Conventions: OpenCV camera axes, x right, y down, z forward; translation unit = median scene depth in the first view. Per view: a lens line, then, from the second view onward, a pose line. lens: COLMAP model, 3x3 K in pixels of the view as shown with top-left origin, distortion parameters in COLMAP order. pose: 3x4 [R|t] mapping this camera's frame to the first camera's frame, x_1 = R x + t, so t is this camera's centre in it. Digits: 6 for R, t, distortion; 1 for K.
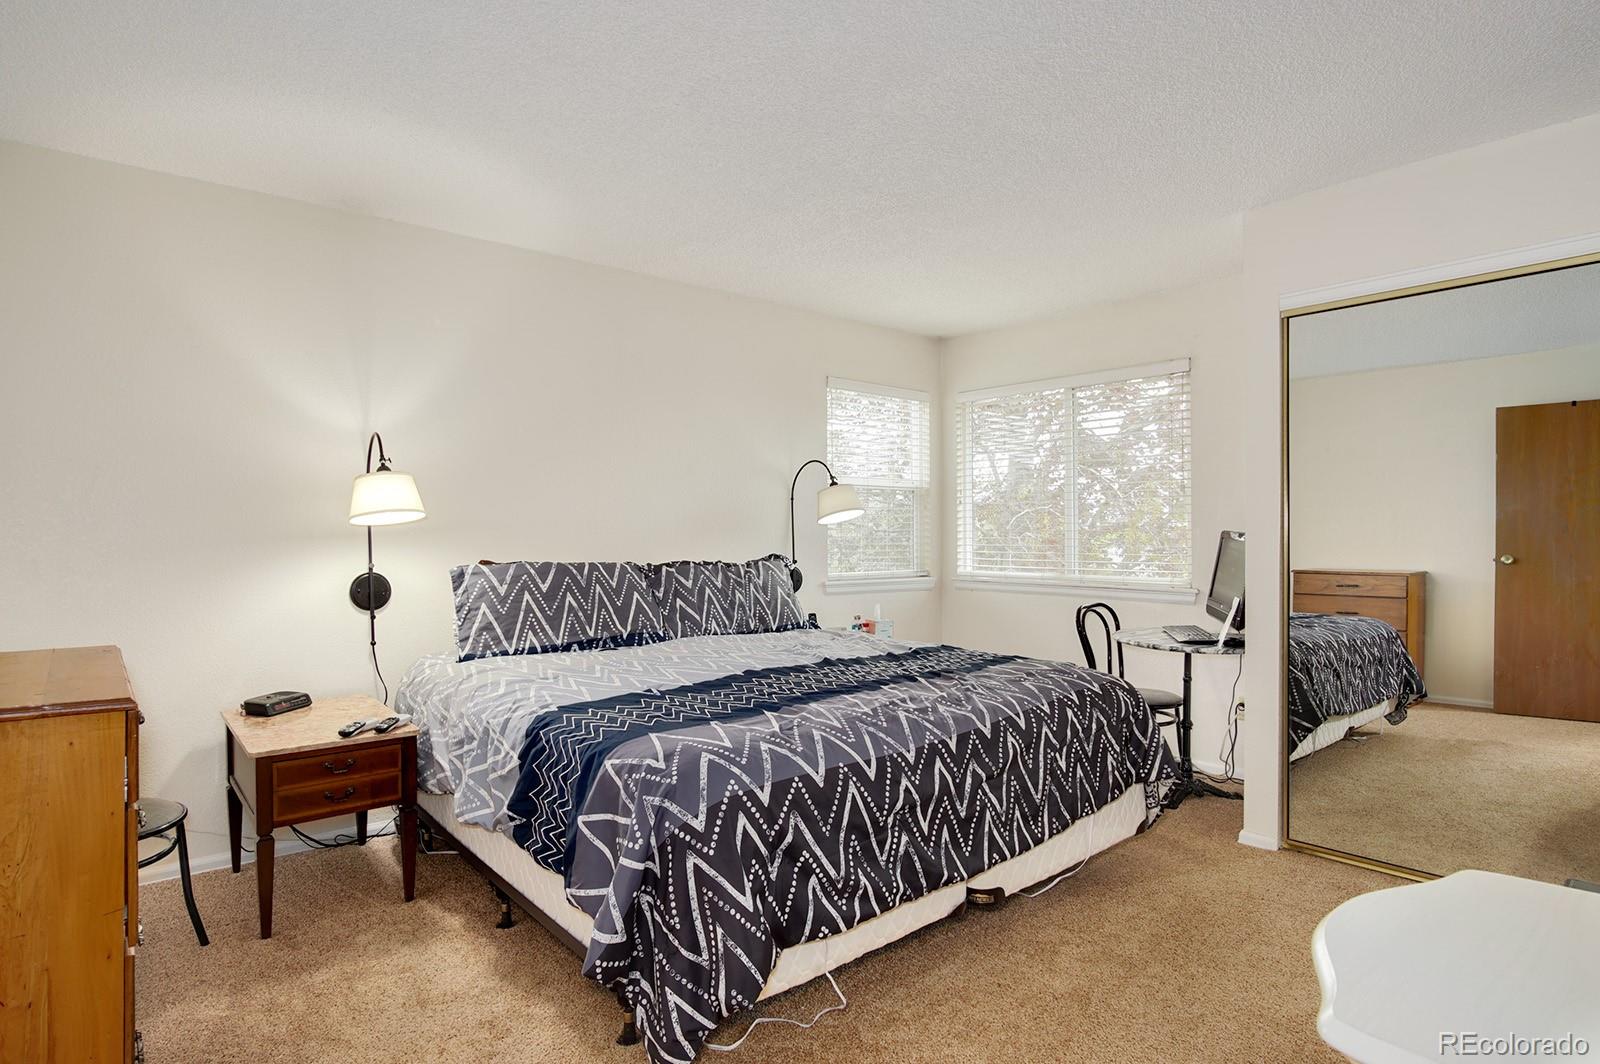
lens RADIAL K [[855.9, 0, 789.9], [0, 855.9, 524.7], [0, 0, 1]] dist [-0.028450, 0.001509]
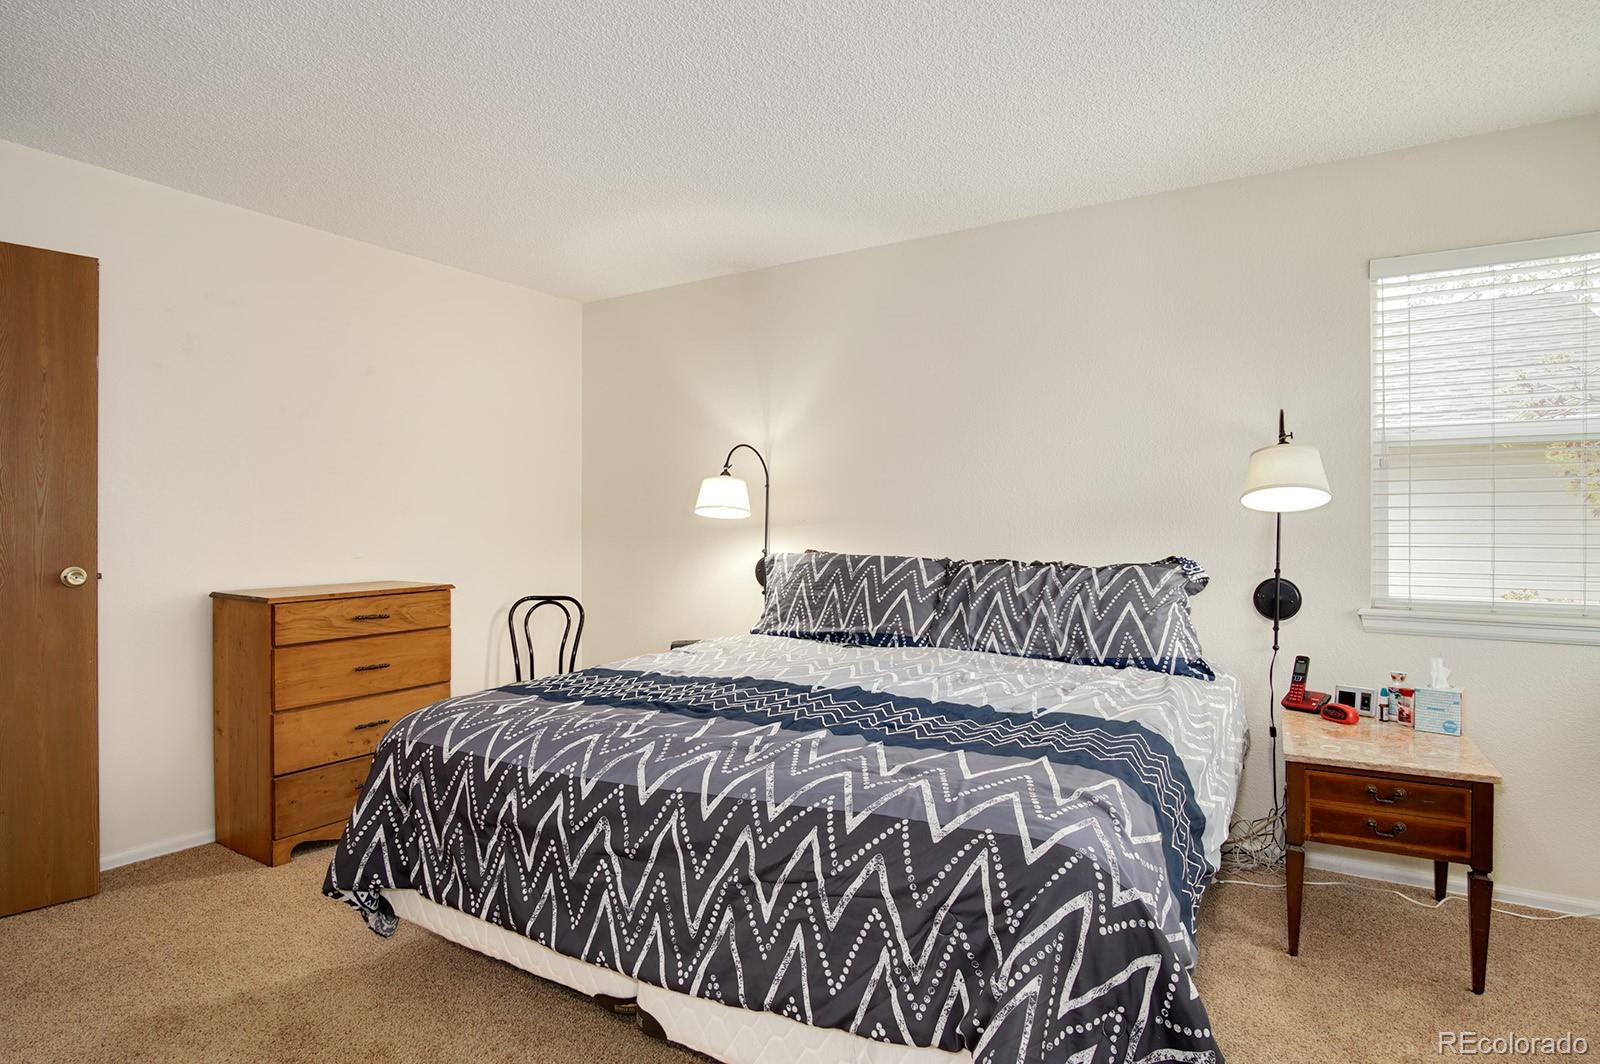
lens RADIAL K [[845.0, 0, 793.6], [0, 845.0, 525.7], [0, 0, 1]] dist [-0.044127, 0.016631]
pose [[0.315318, 0.002224, -0.948983, 0.697168], [0.004052, 0.999985, 0.003690, 0.006270], [0.948977, -0.005008, 0.315304, 0.653769]]
